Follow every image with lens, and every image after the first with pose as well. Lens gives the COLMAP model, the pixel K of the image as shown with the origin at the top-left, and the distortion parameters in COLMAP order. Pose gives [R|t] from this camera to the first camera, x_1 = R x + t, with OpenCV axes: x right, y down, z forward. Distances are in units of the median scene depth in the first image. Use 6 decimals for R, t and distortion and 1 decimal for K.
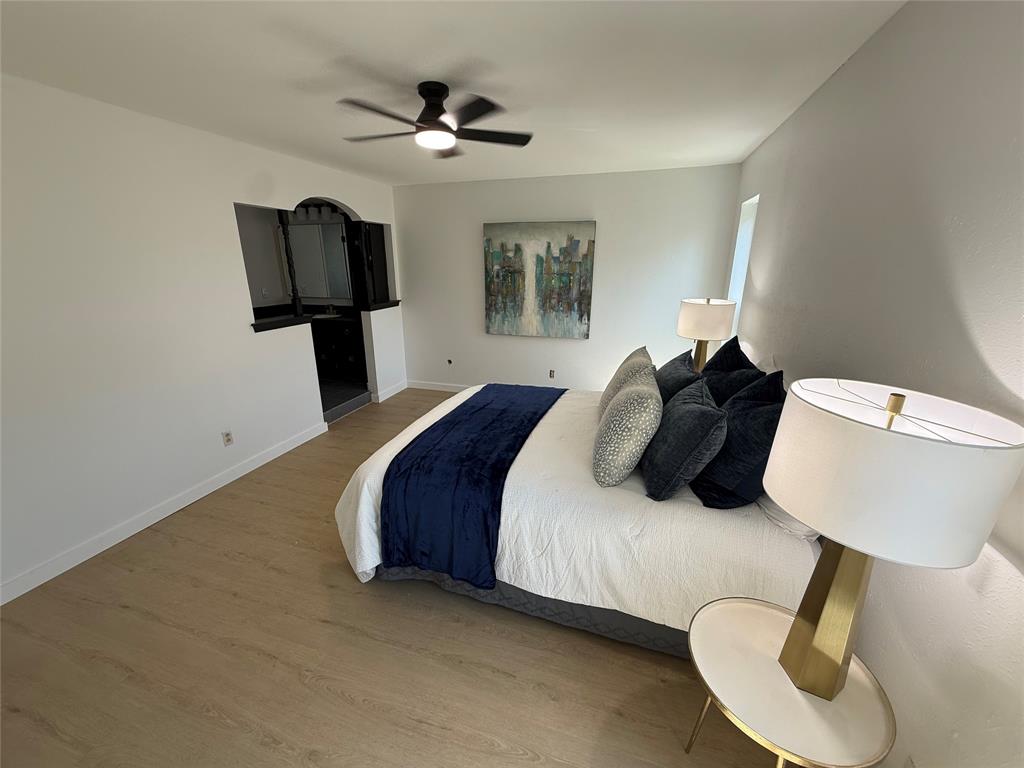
lens RADIAL K [[407.7, 0, 512.5], [0, 407.7, 384.6], [0, 0, 1]] dist [0.000617, -0.000073]
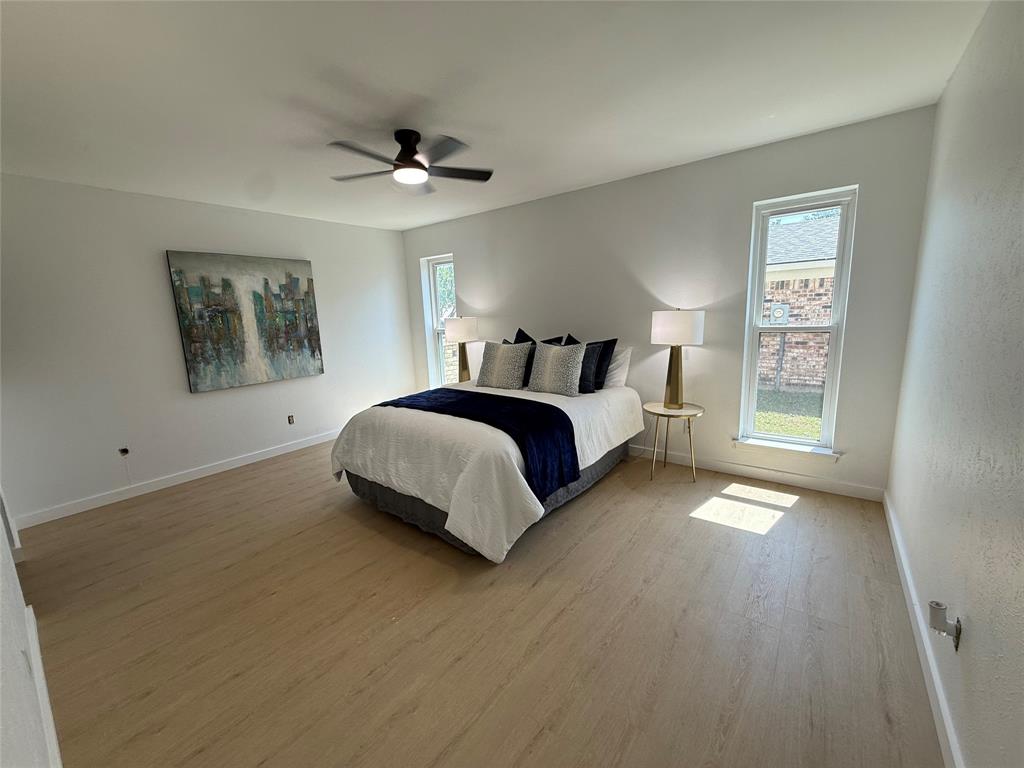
lens RADIAL K [[407.7, 0, 509.8], [0, 407.7, 383.5], [0, 0, 1]] dist [0.000617, -0.000073]
pose [[0.344540, -0.179804, 0.921392, -0.597349], [0.314478, 0.946884, 0.067185, -0.011030], [-0.884531, 0.266609, 0.382784, 0.211790]]
